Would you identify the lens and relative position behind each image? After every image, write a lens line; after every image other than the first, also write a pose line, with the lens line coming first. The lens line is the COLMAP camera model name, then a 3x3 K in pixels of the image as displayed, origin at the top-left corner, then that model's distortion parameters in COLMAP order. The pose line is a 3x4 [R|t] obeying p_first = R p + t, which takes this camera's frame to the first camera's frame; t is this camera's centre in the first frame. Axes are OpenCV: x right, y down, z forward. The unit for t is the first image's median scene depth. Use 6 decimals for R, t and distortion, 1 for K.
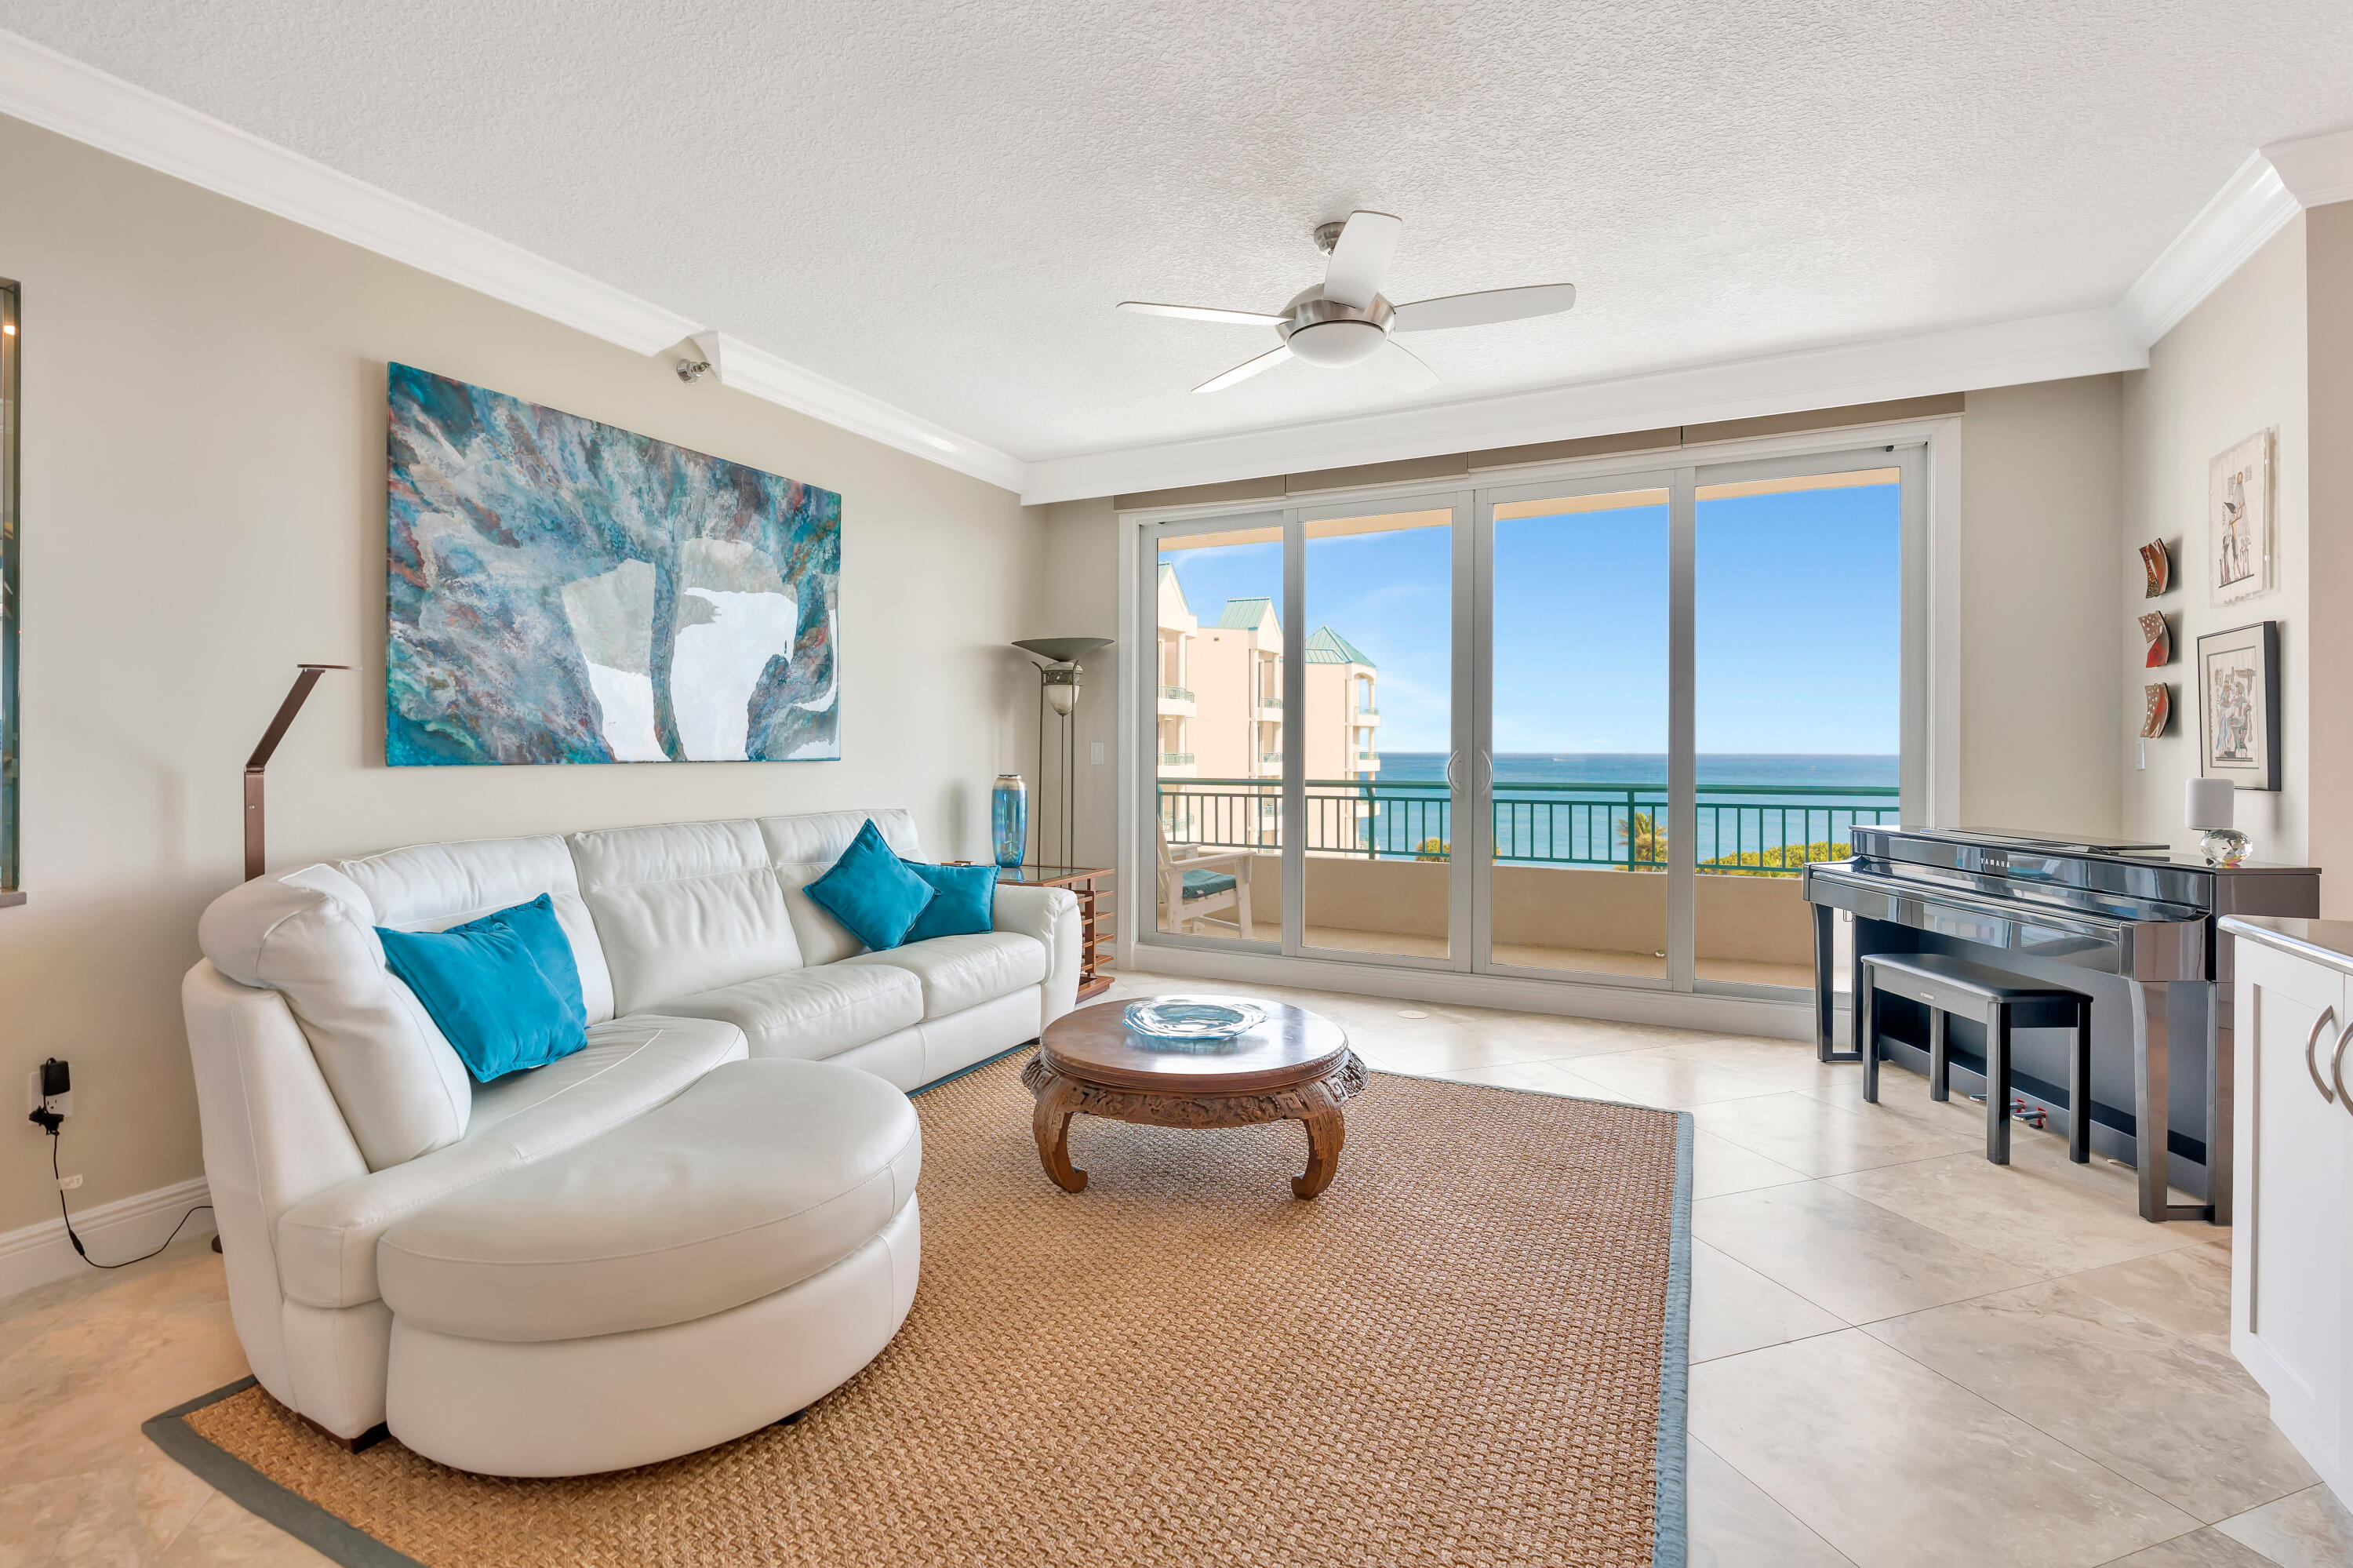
lens RADIAL K [[1052.9, 0, 1170.6], [0, 1052.9, 761.5], [0, 0, 1]] dist [-0.004896, 0.000952]
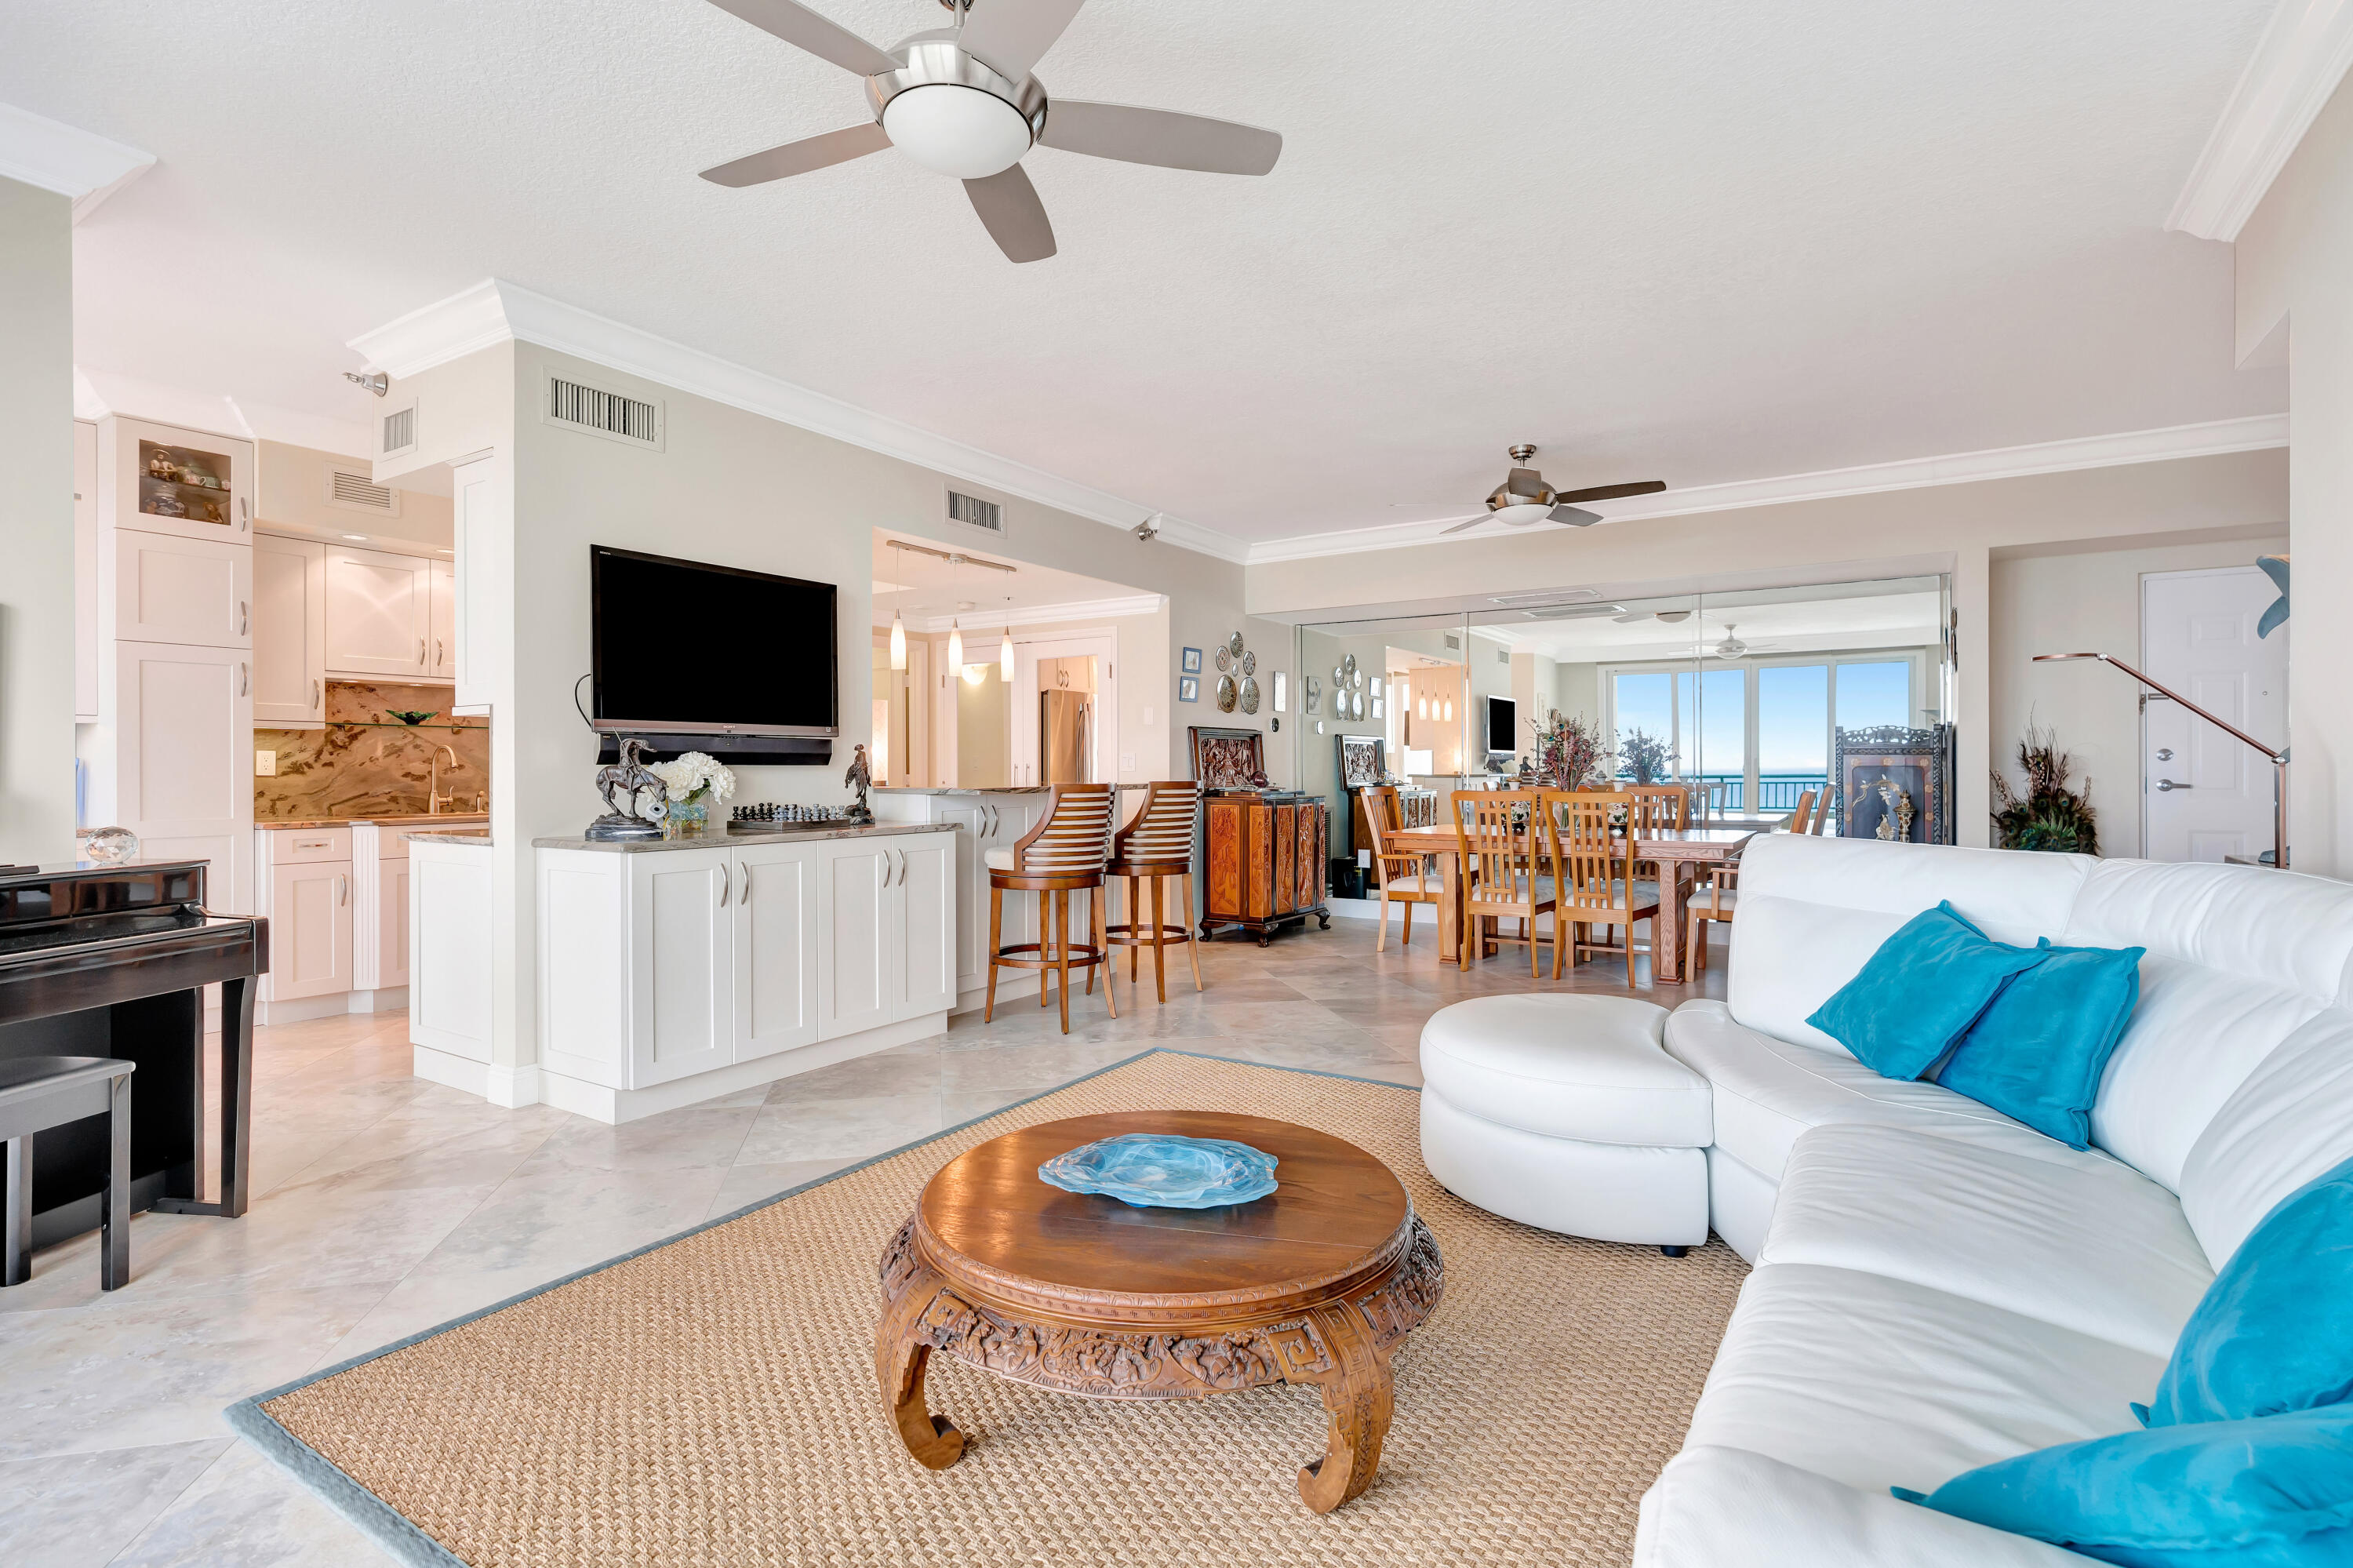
lens RADIAL K [[1133.2, 0, 1180.1], [0, 1133.2, 758.7], [0, 0, 1]] dist [-0.002942, 0.000887]
pose [[-0.994172, 0.000078, 0.107806, -0.060654], [0.001162, 0.999949, 0.009998, -0.006667], [-0.107799, 0.010065, -0.994122, 1.524099]]
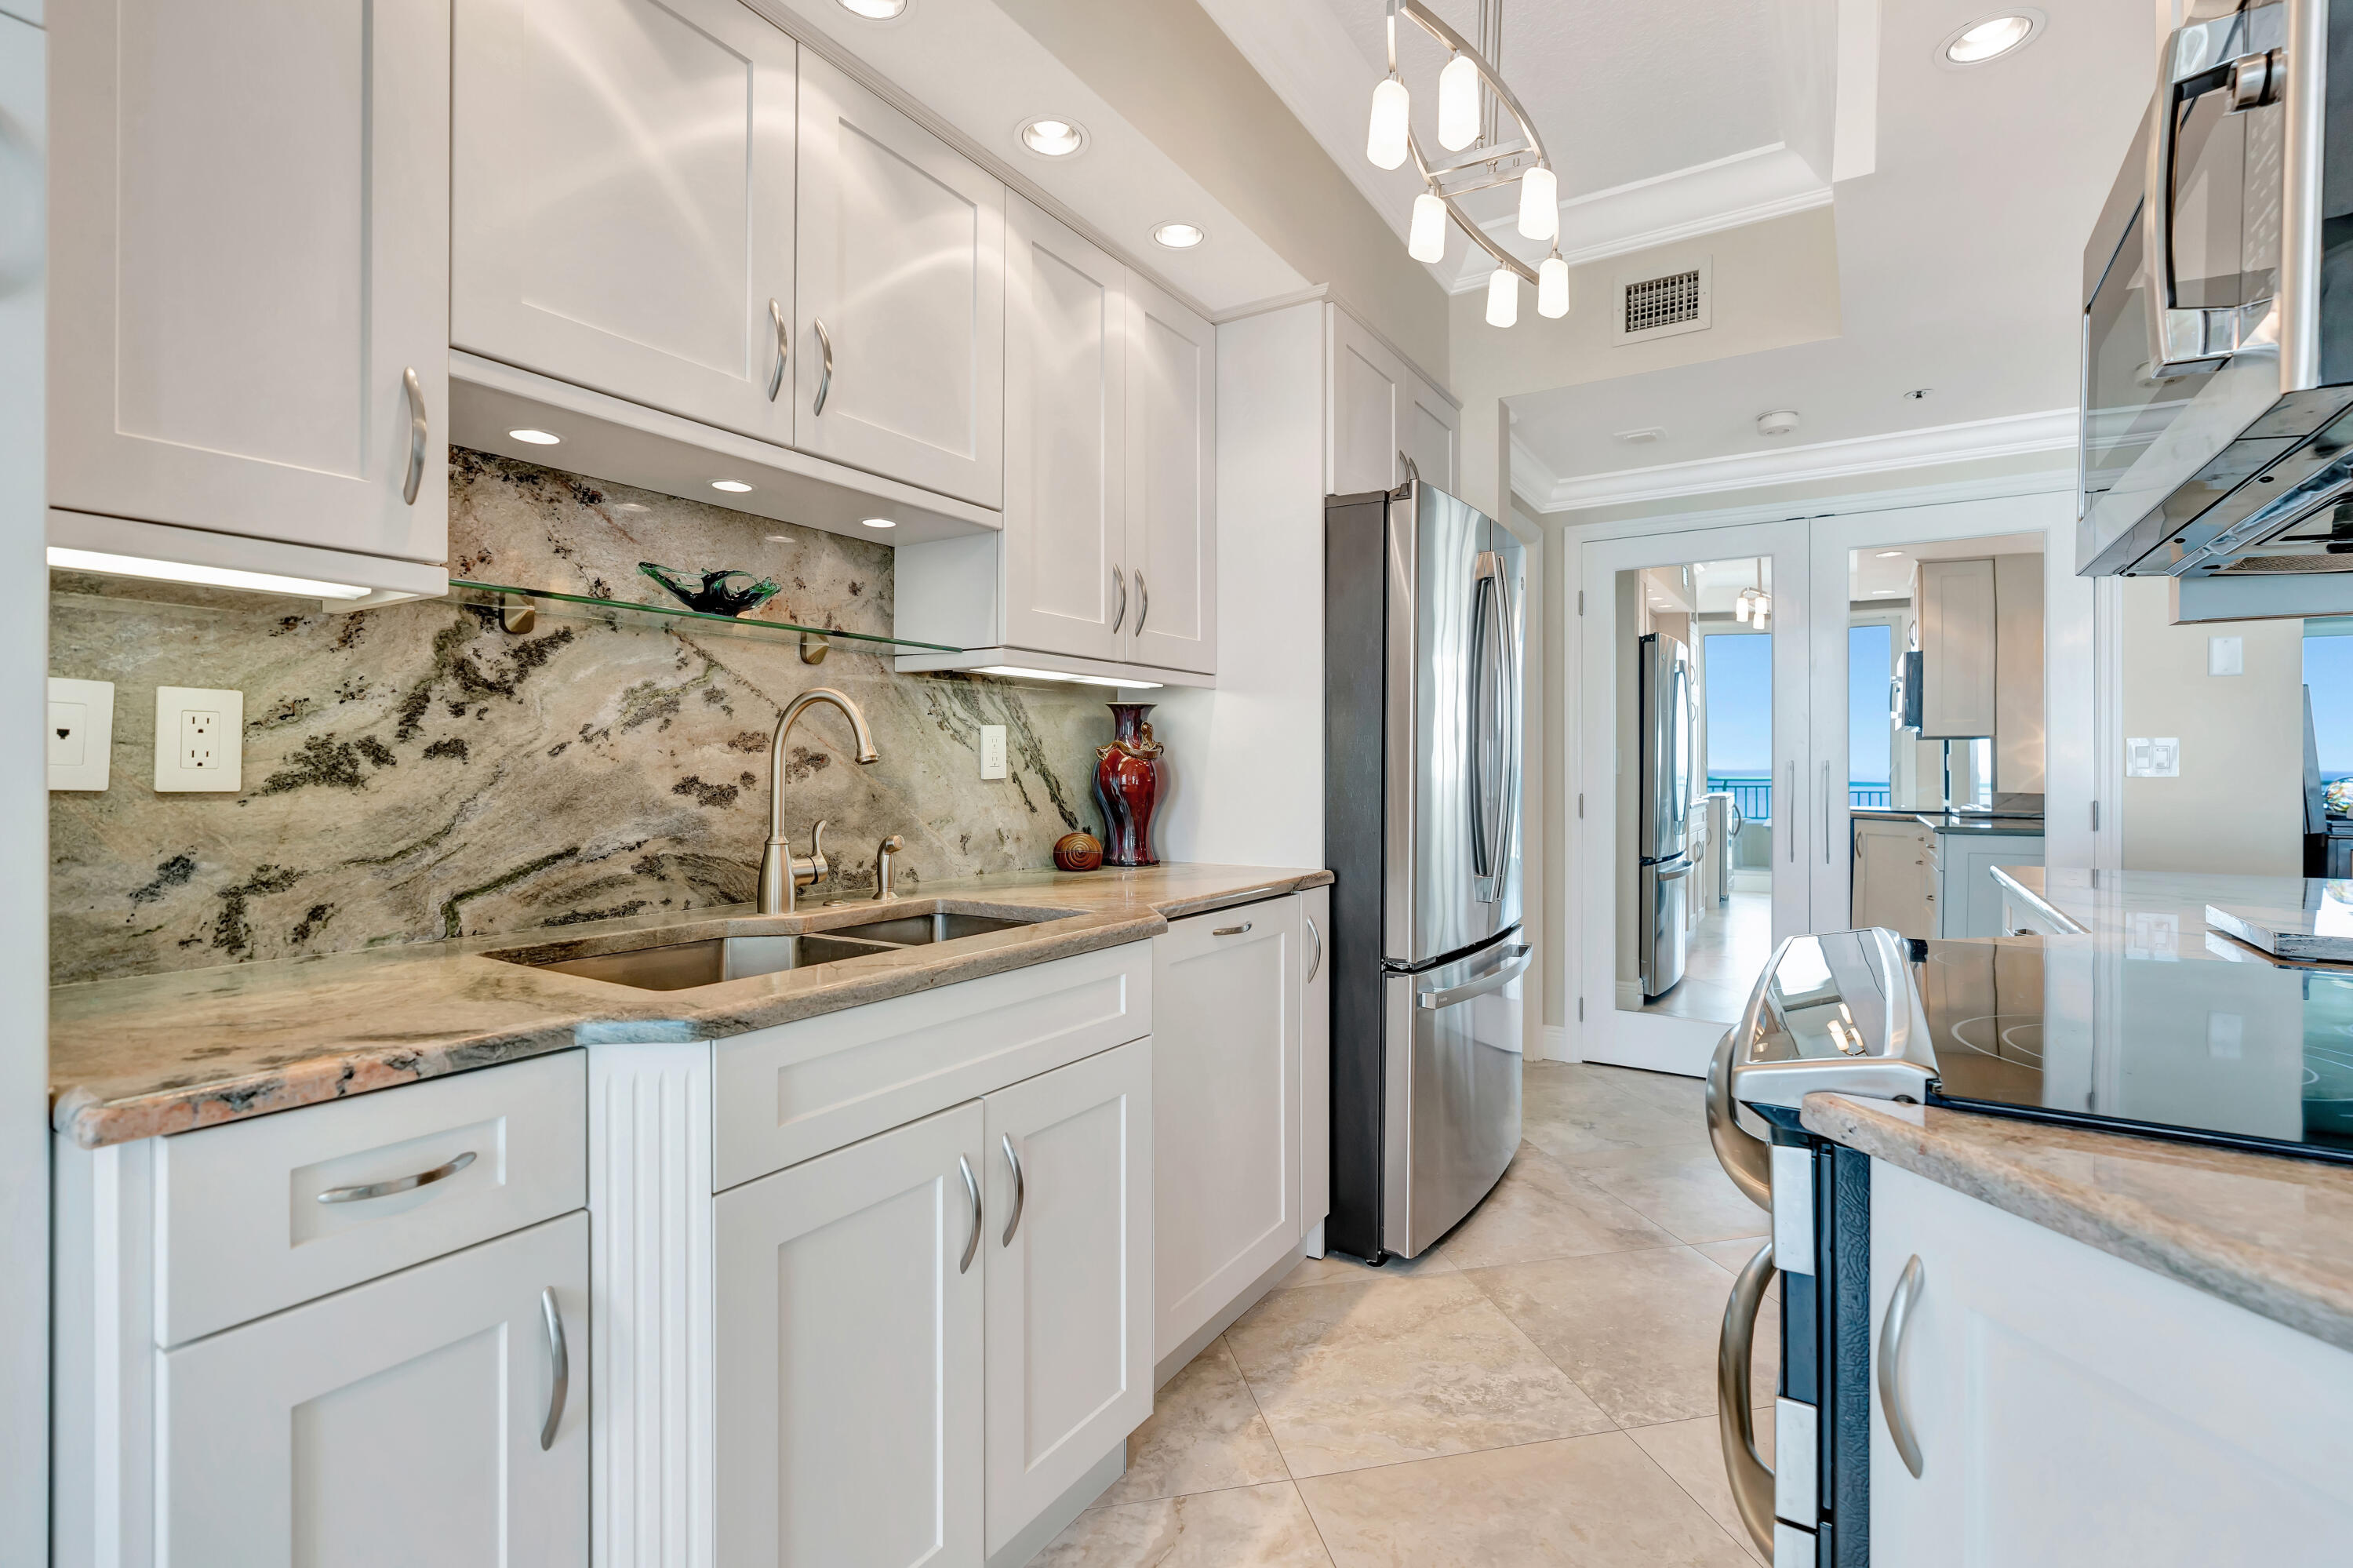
lens RADIAL K [[1052.9, 0, 1166.9], [0, 1052.9, 765.5], [0, 0, 1]] dist [-0.004896, 0.000952]
pose [[-0.993695, -0.003914, 0.112049, 1.007284], [-0.002896, 0.999953, 0.009246, 0.018426], [-0.112080, 0.008863, -0.993660, 0.414701]]
